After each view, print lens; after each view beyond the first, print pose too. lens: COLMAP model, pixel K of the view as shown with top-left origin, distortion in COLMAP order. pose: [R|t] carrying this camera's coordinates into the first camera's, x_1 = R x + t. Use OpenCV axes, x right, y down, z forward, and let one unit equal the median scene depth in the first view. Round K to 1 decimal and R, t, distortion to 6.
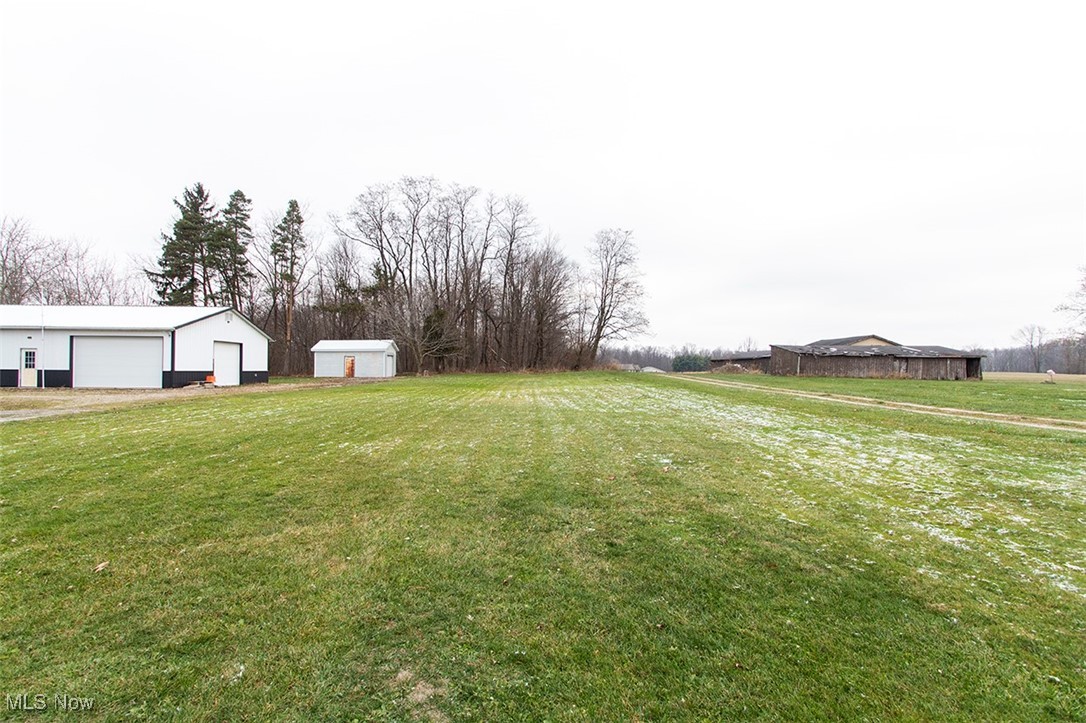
lens RADIAL K [[506.3, 0, 523.9], [0, 506.3, 367.5], [0, 0, 1]] dist [-0.002958, -0.001204]
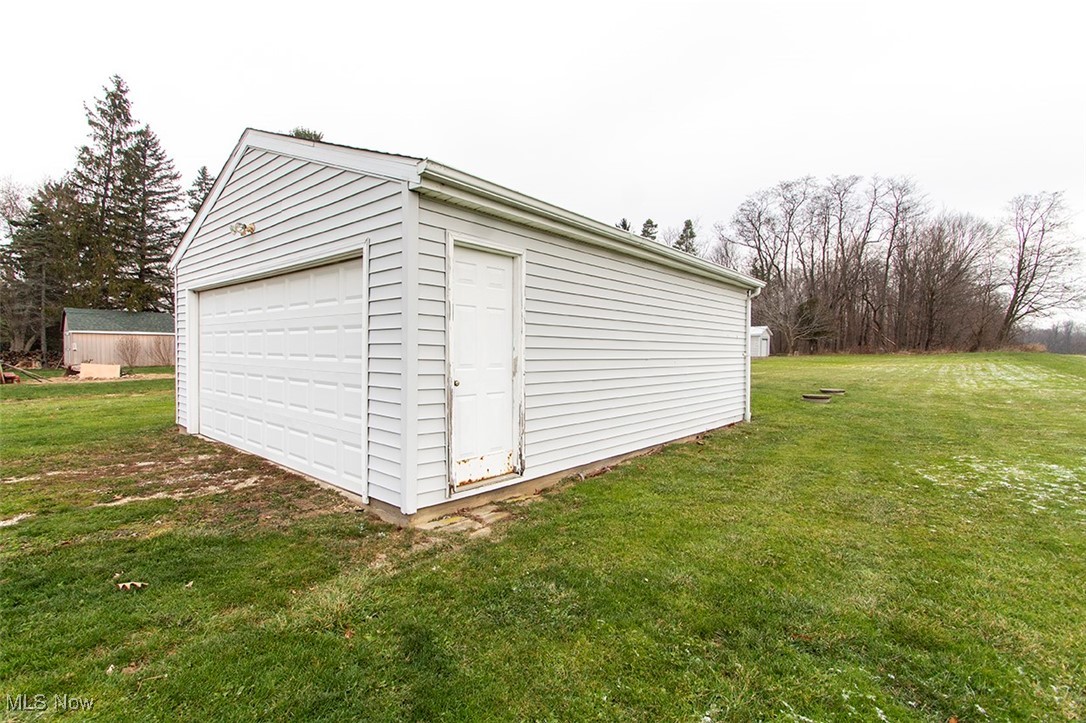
lens RADIAL K [[506.3, 0, 523.9], [0, 506.3, 367.5], [0, 0, 1]] dist [-0.002958, -0.001204]
pose [[0.762265, 0.025185, -0.646775, 0.073602], [-0.002835, 0.999363, 0.035573, 0.003232], [0.647259, -0.025282, 0.761851, -0.271282]]
